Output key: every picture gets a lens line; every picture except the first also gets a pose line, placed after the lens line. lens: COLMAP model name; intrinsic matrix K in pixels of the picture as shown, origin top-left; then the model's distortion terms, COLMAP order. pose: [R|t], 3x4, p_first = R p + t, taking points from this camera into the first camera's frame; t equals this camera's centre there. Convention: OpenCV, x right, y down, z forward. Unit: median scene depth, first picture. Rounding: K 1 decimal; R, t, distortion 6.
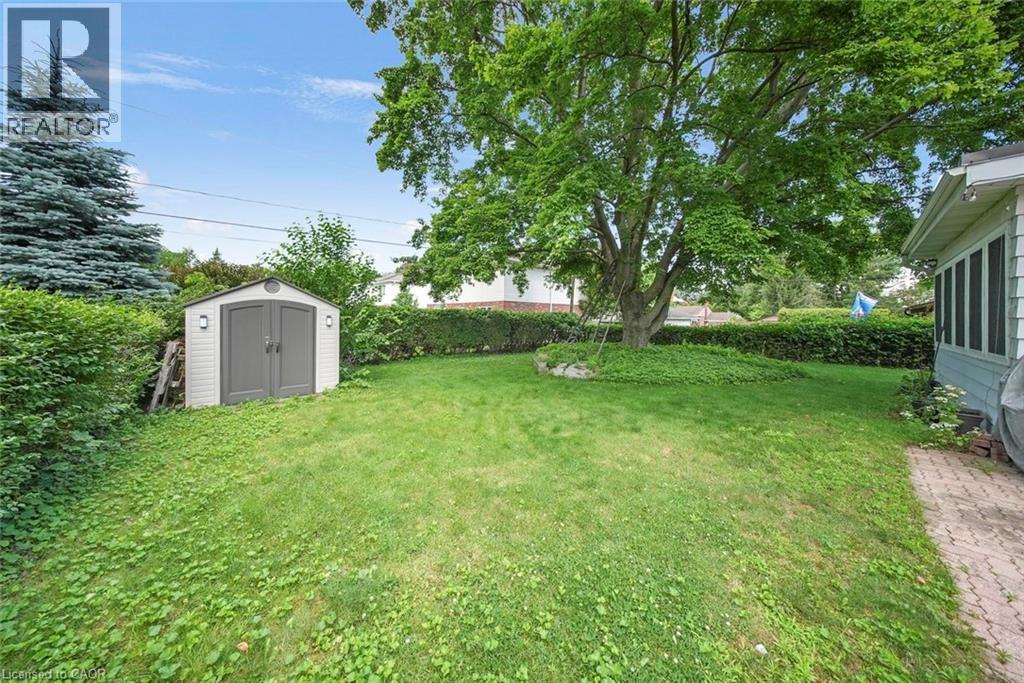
lens RADIAL K [[411.3, 0, 509.4], [0, 411.3, 338.8], [0, 0, 1]] dist [0.000475, 0.000103]
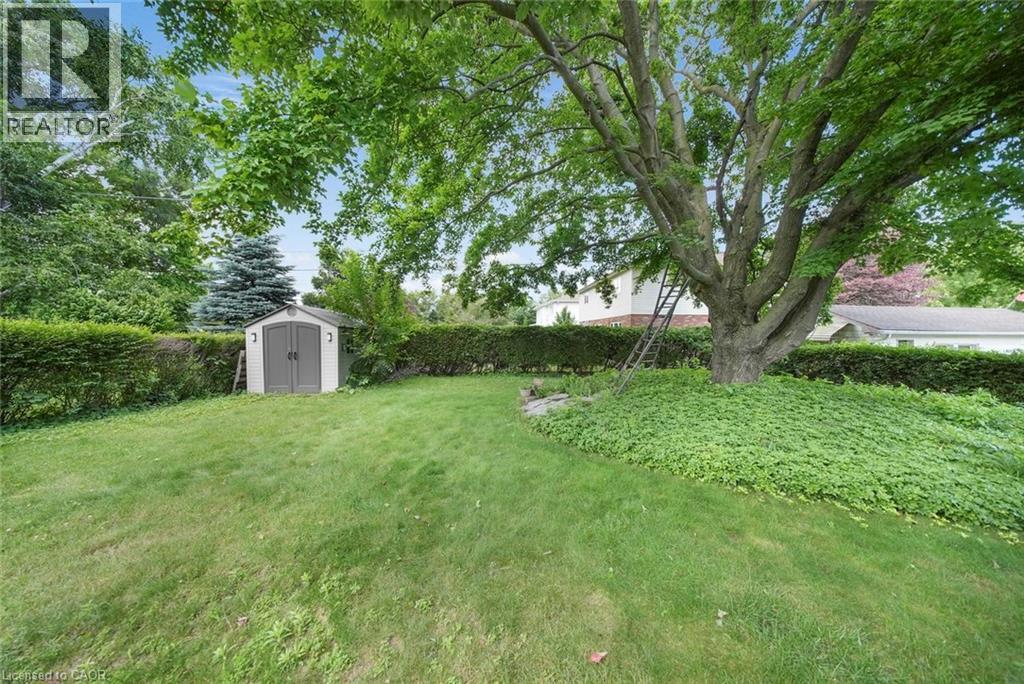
lens RADIAL K [[411.3, 0, 509.4], [0, 411.3, 339.3], [0, 0, 1]] dist [0.000475, 0.000103]
pose [[0.662396, 0.003317, -0.749147, 0.892229], [-0.035514, 0.999005, -0.026978, -0.022820], [0.748312, 0.044475, 0.661855, 0.593734]]
